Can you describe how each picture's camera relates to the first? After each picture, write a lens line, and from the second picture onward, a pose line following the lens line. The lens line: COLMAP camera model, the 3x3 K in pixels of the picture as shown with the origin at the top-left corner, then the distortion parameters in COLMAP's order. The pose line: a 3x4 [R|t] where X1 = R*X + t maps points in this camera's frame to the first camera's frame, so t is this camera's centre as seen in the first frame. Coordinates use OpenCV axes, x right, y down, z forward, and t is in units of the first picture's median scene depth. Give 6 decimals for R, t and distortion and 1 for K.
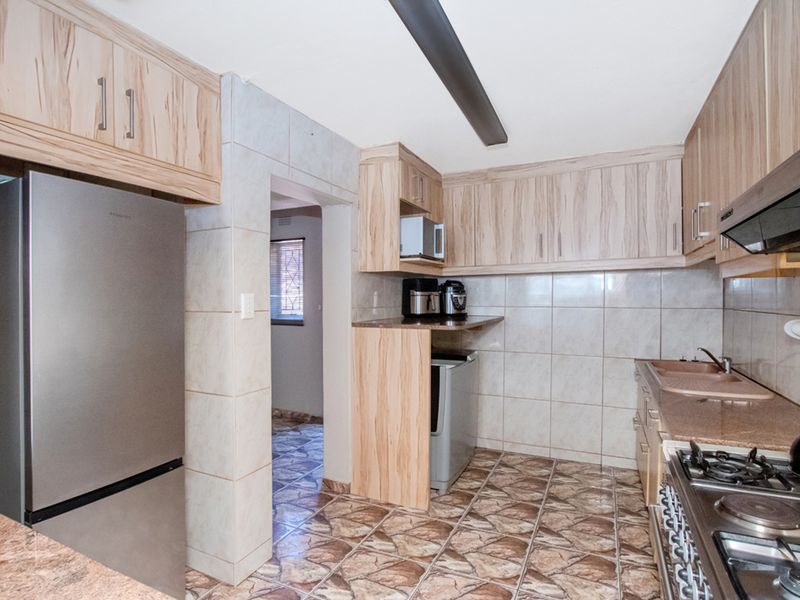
lens RADIAL K [[421.7, 0, 400.0], [0, 421.7, 300.0], [0, 0, 1]] dist [-0.022146, 0.000537]
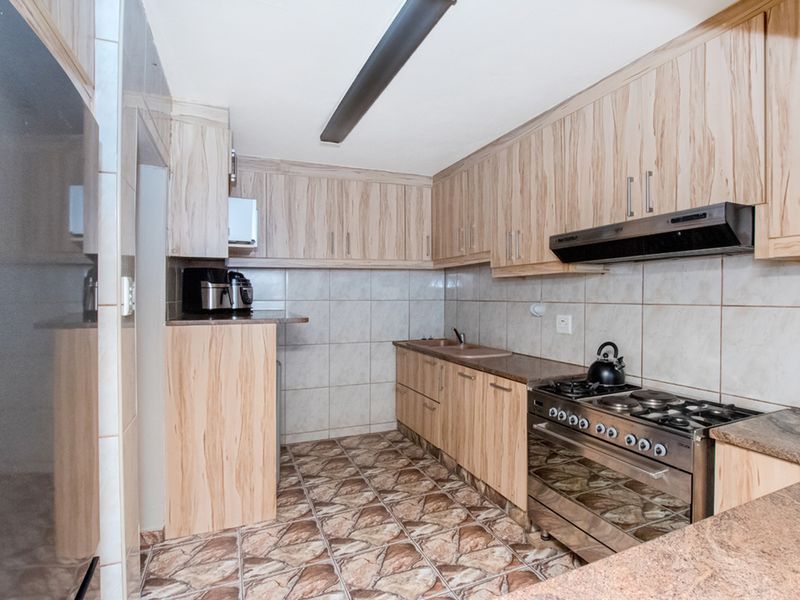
lens RADIAL K [[422.1, 0, 401.1], [0, 422.1, 302.5], [0, 0, 1]] dist [-0.023554, 0.000823]
pose [[0.668385, -0.010492, 0.743741, -0.374084], [0.003537, 0.999934, 0.010928, 0.012785], [-0.743807, -0.004674, 0.668378, 0.151316]]
